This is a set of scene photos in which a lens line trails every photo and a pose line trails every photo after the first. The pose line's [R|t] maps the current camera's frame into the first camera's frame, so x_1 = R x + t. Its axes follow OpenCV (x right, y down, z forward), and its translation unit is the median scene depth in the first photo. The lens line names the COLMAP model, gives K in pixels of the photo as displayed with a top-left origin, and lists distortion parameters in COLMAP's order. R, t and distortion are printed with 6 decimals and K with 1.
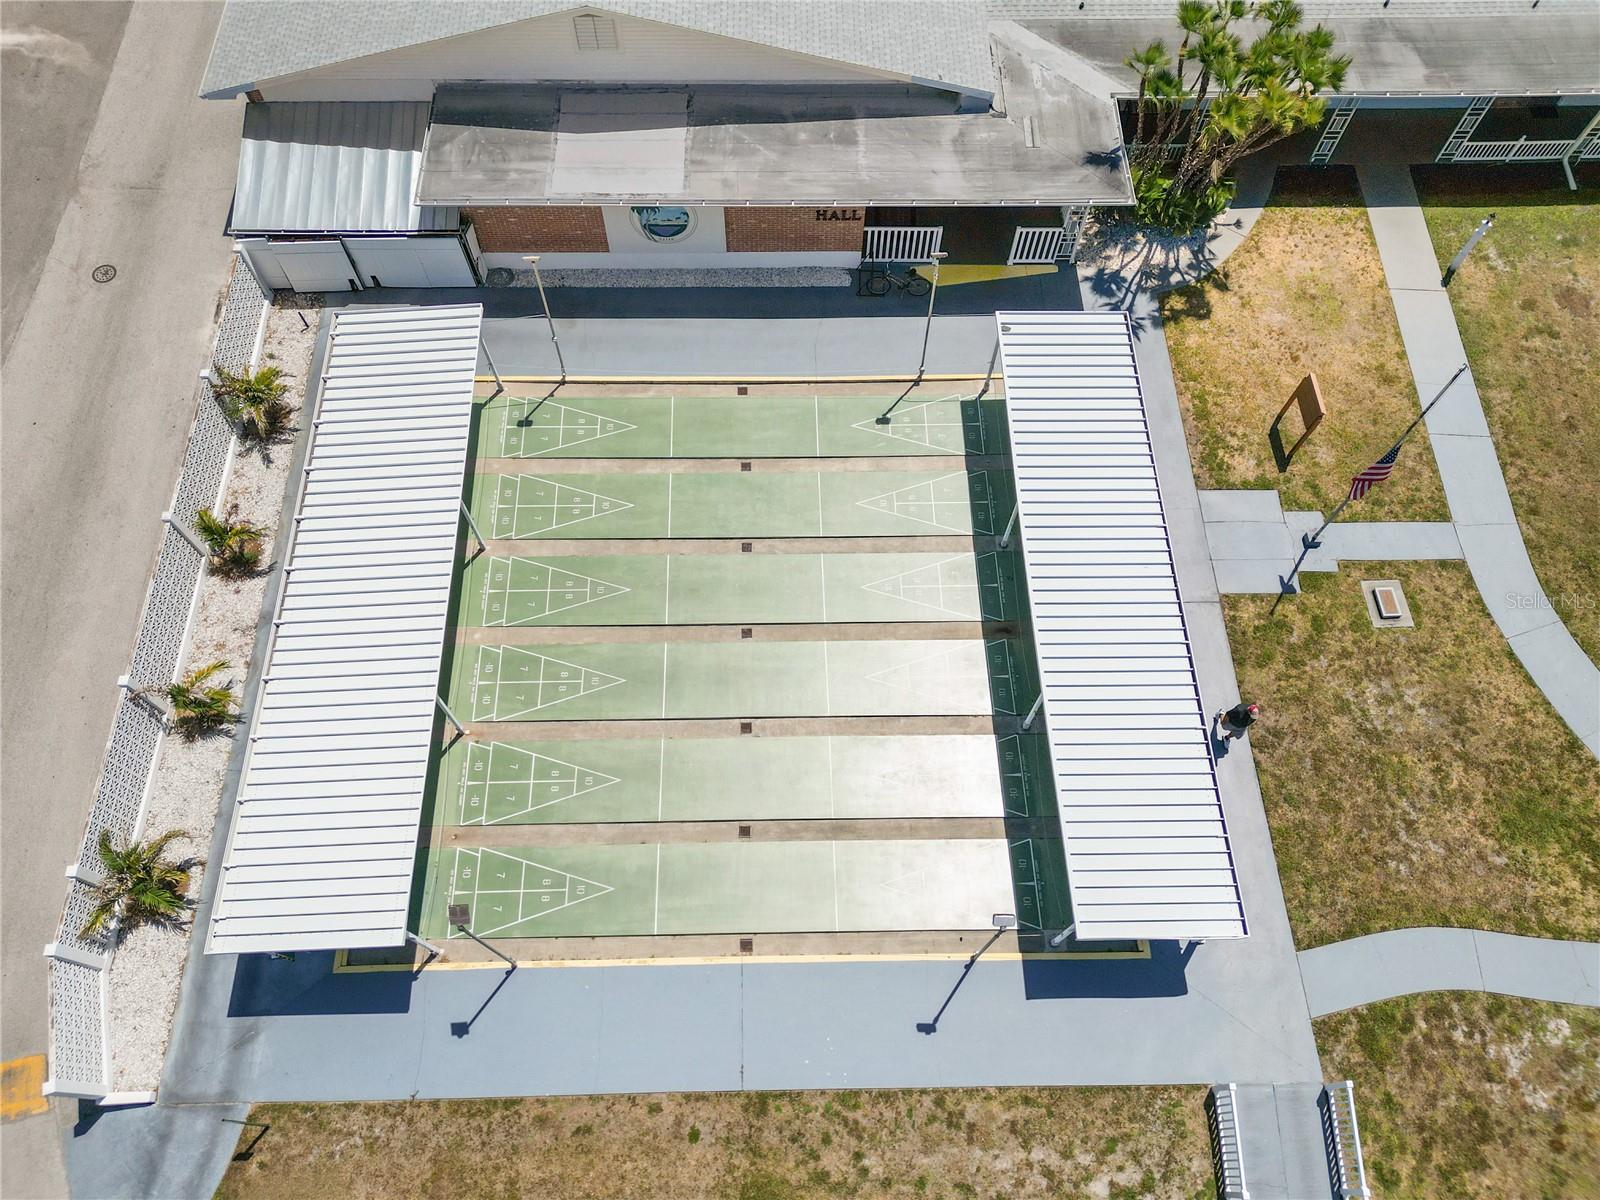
lens RADIAL K [[1128.6, 0, 803.2], [0, 1128.6, 599.5], [0, 0, 1]] dist [0.050702, -0.030698]
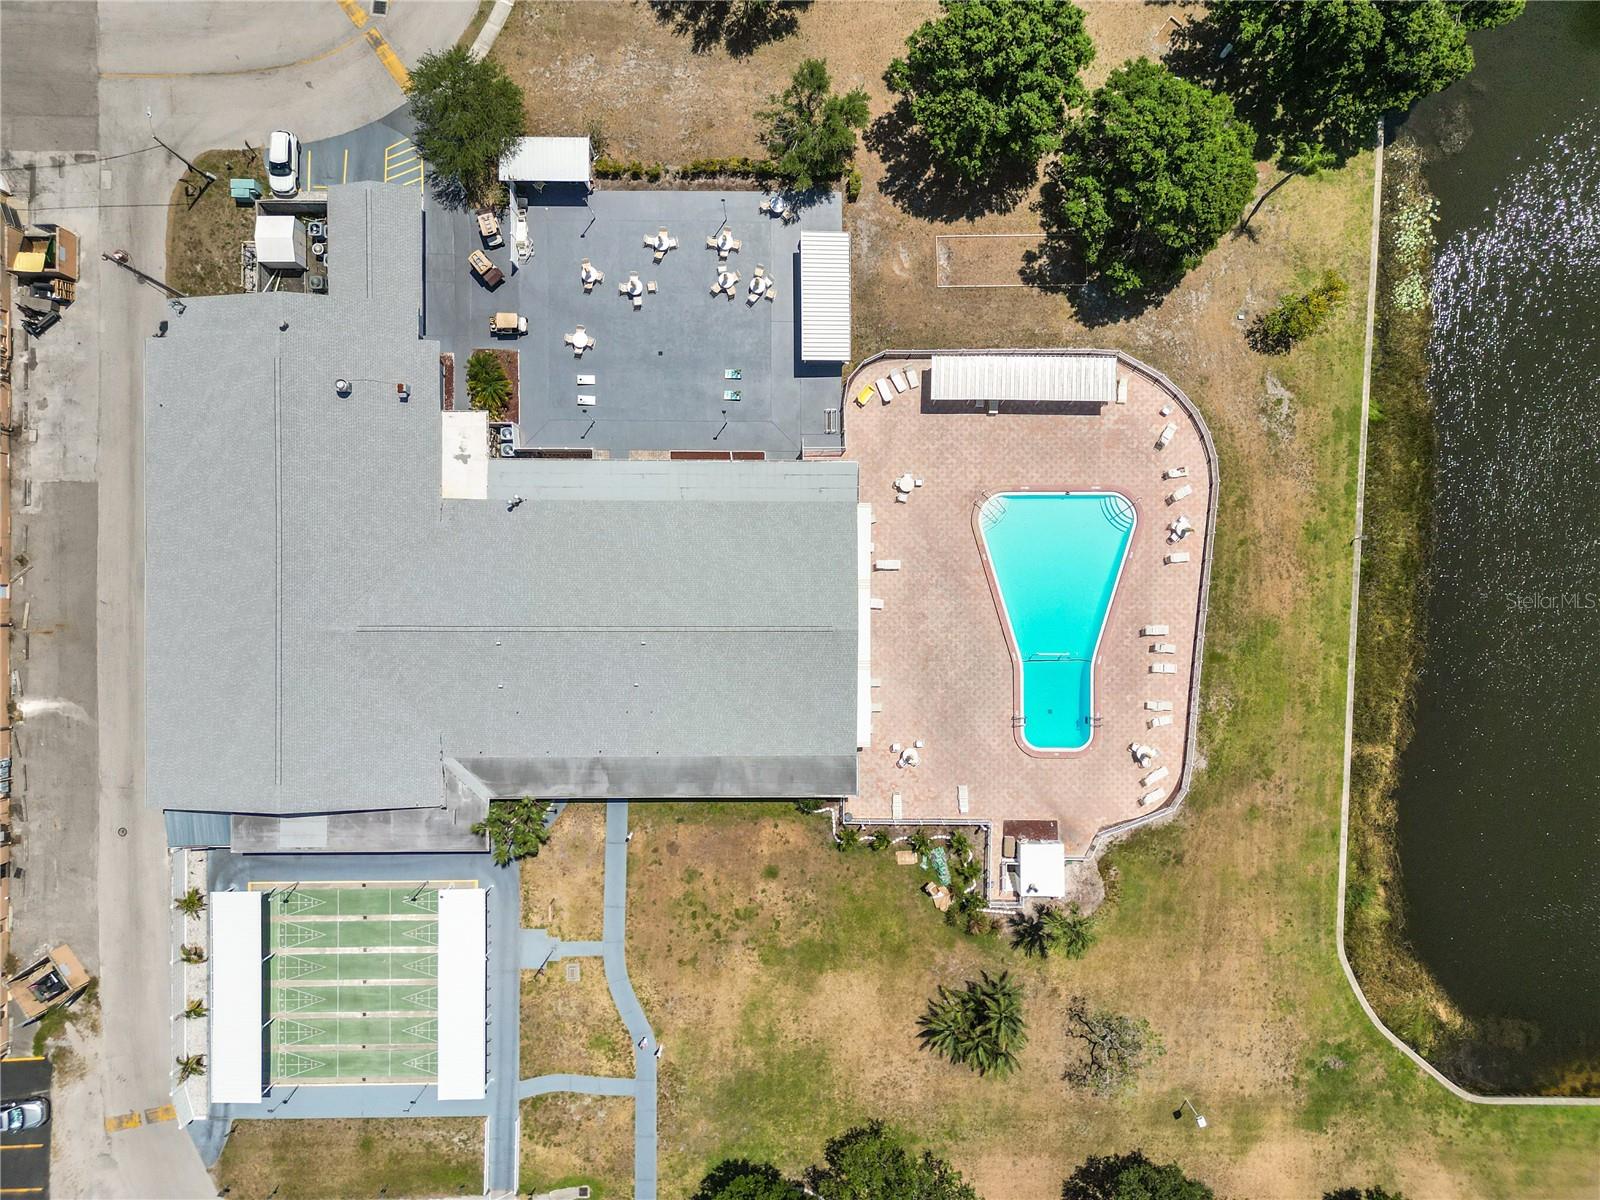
lens RADIAL K [[1128.6, 0, 795.7], [0, 1128.6, 595.7], [0, 0, 1]] dist [0.050702, -0.030698]
pose [[0.999786, 0.020565, -0.002131, 1.214273], [-0.017388, 0.892122, 0.451461, -2.553346], [0.011186, -0.451327, 0.892288, -1.422204]]
